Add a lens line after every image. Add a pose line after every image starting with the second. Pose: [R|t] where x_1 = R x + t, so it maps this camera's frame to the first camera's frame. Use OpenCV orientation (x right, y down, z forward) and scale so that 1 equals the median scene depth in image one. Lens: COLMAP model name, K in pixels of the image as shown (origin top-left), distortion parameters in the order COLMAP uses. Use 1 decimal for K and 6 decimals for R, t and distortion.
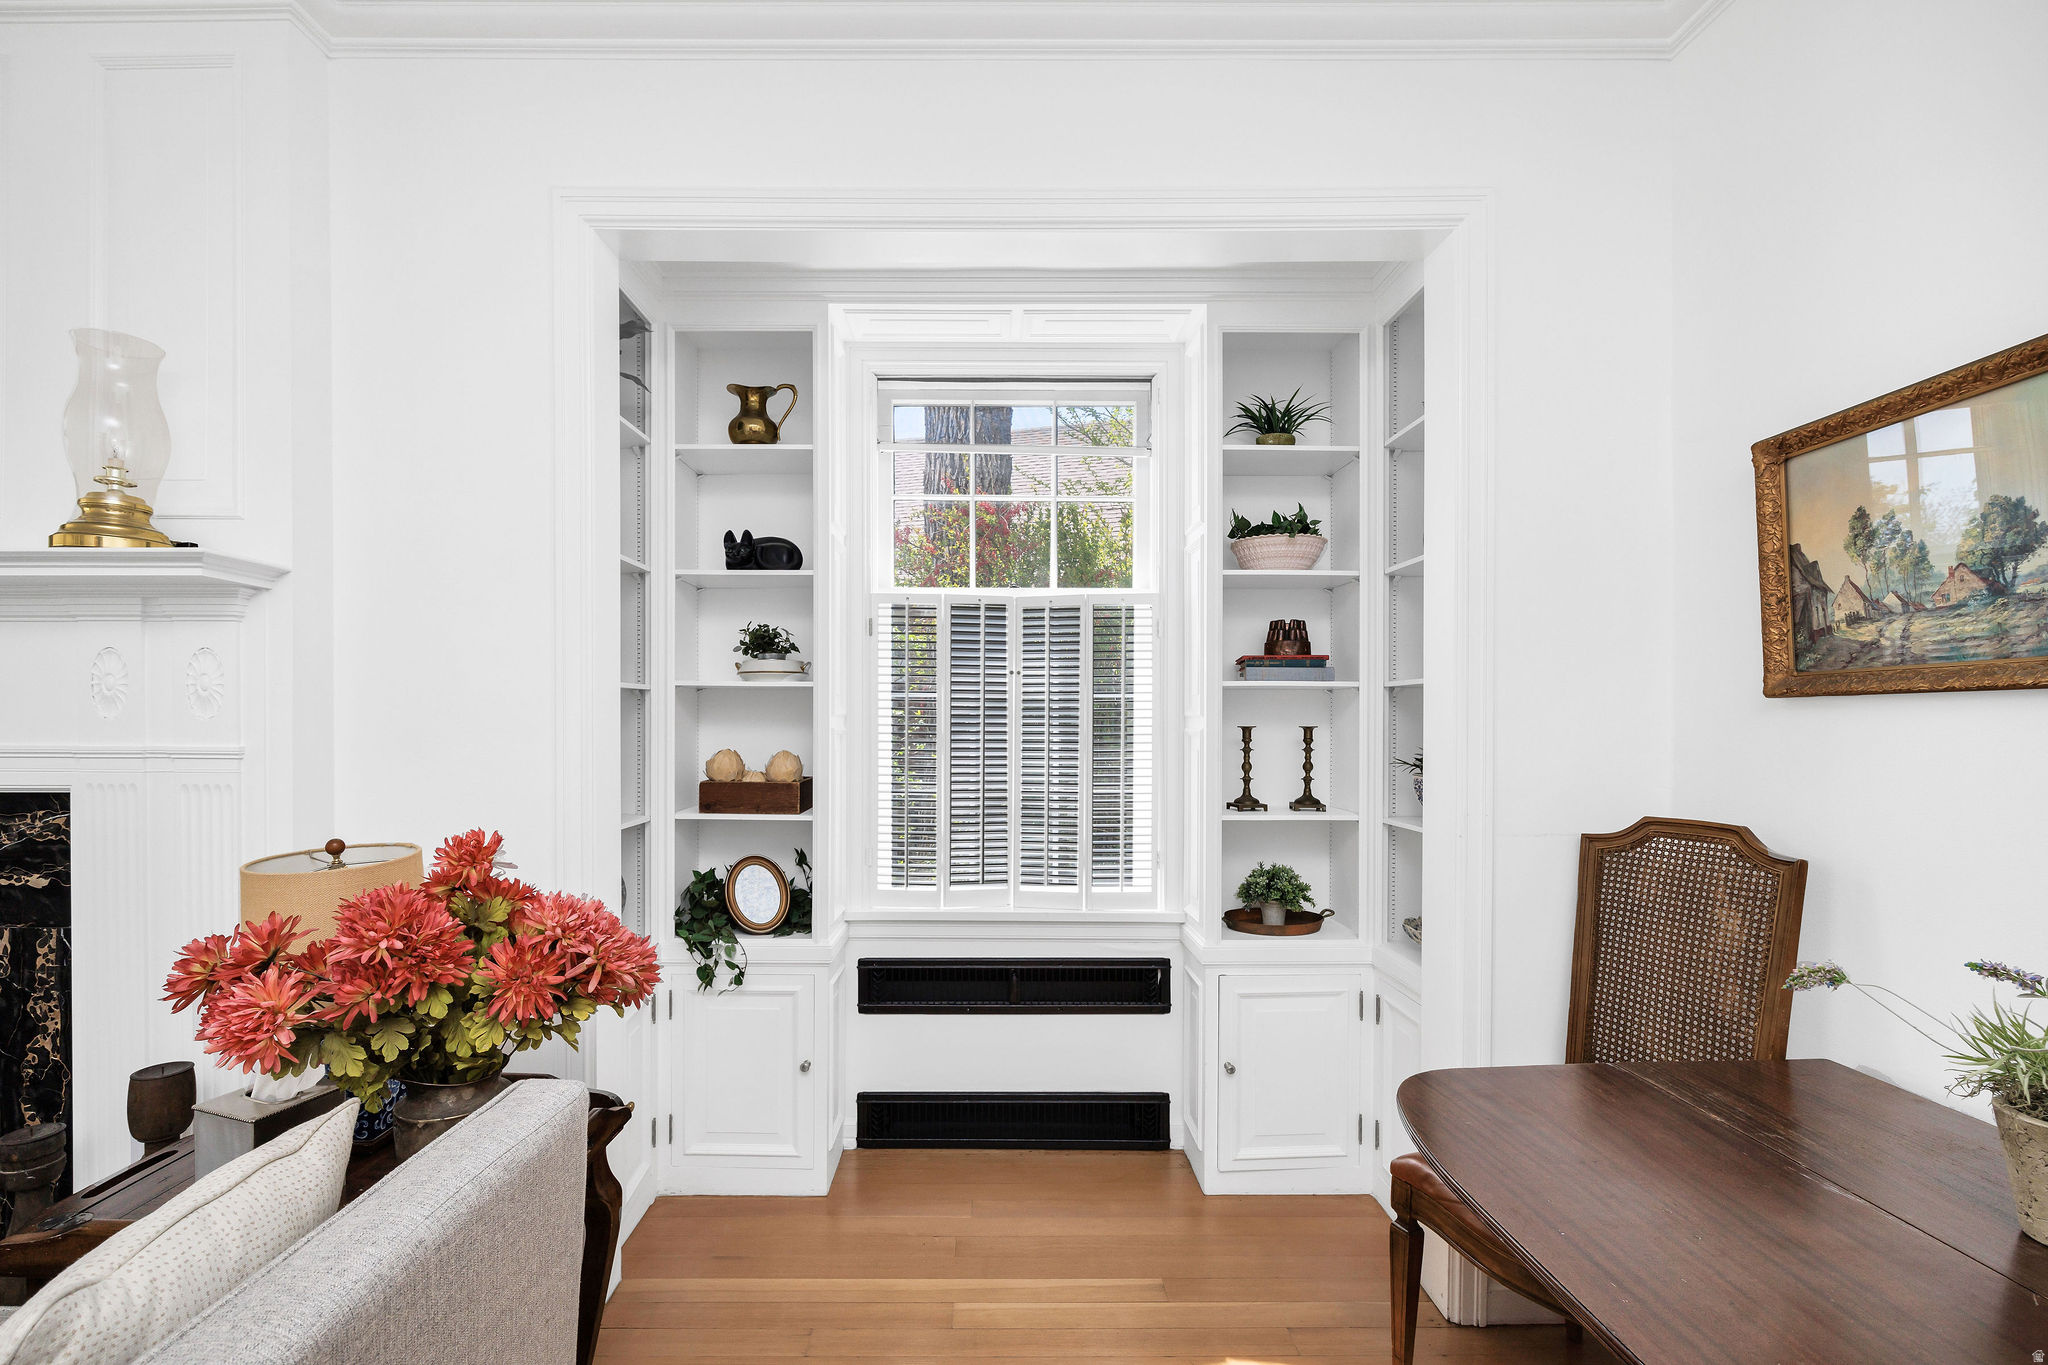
lens RADIAL K [[855.4, 0, 1003.9], [0, 855.4, 727.1], [0, 0, 1]] dist [-0.001786, -0.000087]
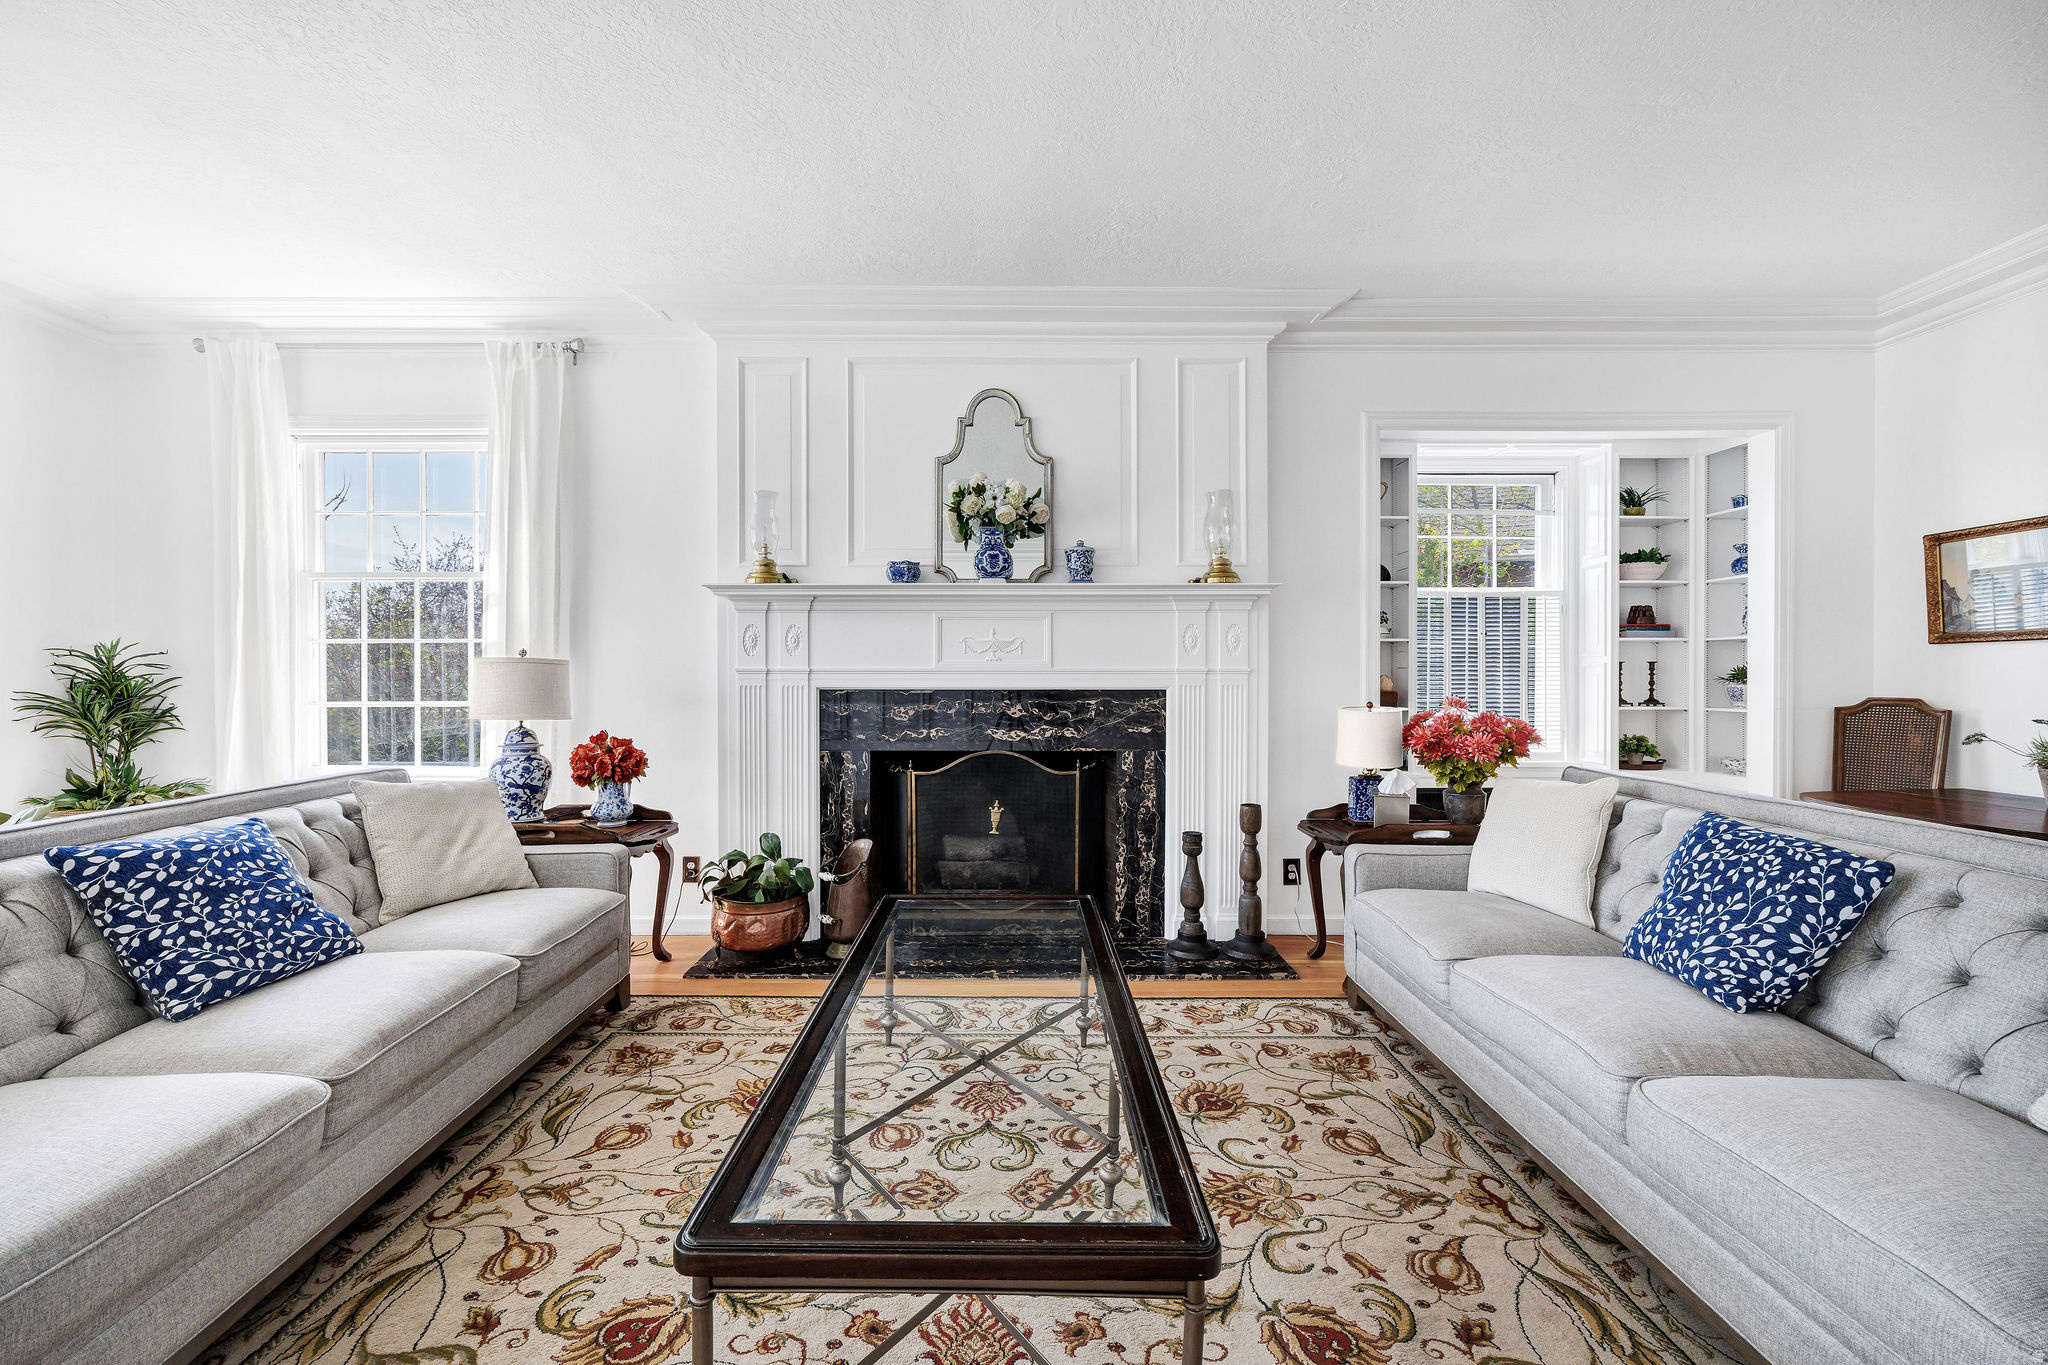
lens RADIAL K [[809.4, 0, 1006.5], [0, 809.4, 679.7], [0, 0, 1]] dist [-0.009883, 0.000418]
pose [[0.999993, -0.003627, -0.000026, -1.453357], [0.003627, 0.999991, -0.002409, 0.053523], [0.000035, 0.002409, 0.999997, -1.058621]]
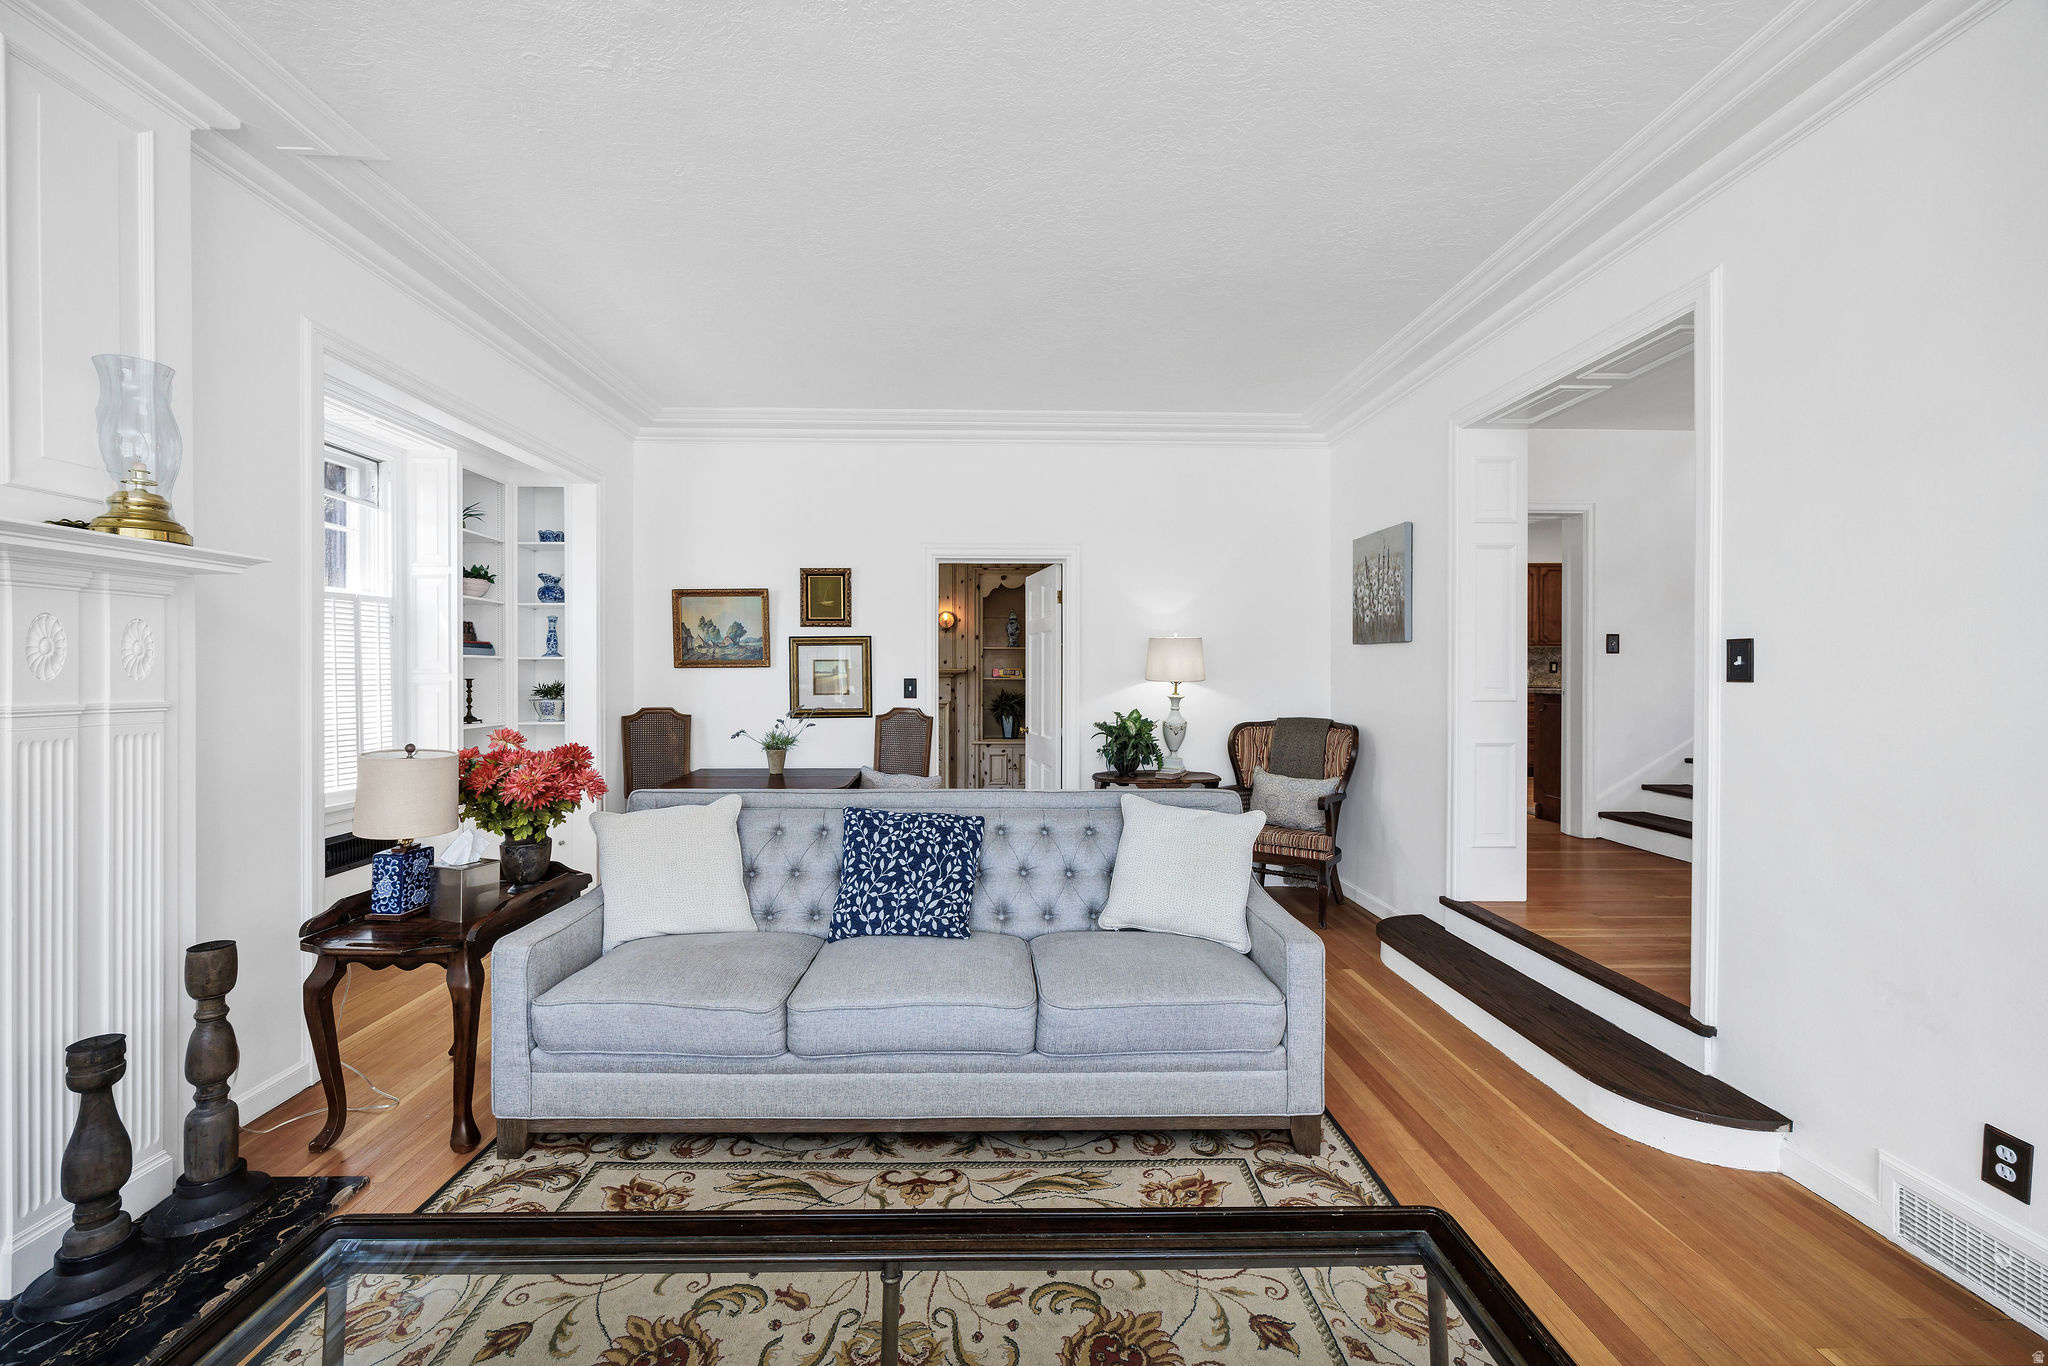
lens RADIAL K [[809.4, 0, 1006.4], [0, 809.4, 678.3], [0, 0, 1]] dist [-0.009883, 0.000418]
pose [[-0.010361, -0.007713, 0.999917, -1.941986], [0.010065, 0.999919, 0.007817, -0.003922], [-0.999896, 0.010146, -0.010283, -0.209210]]
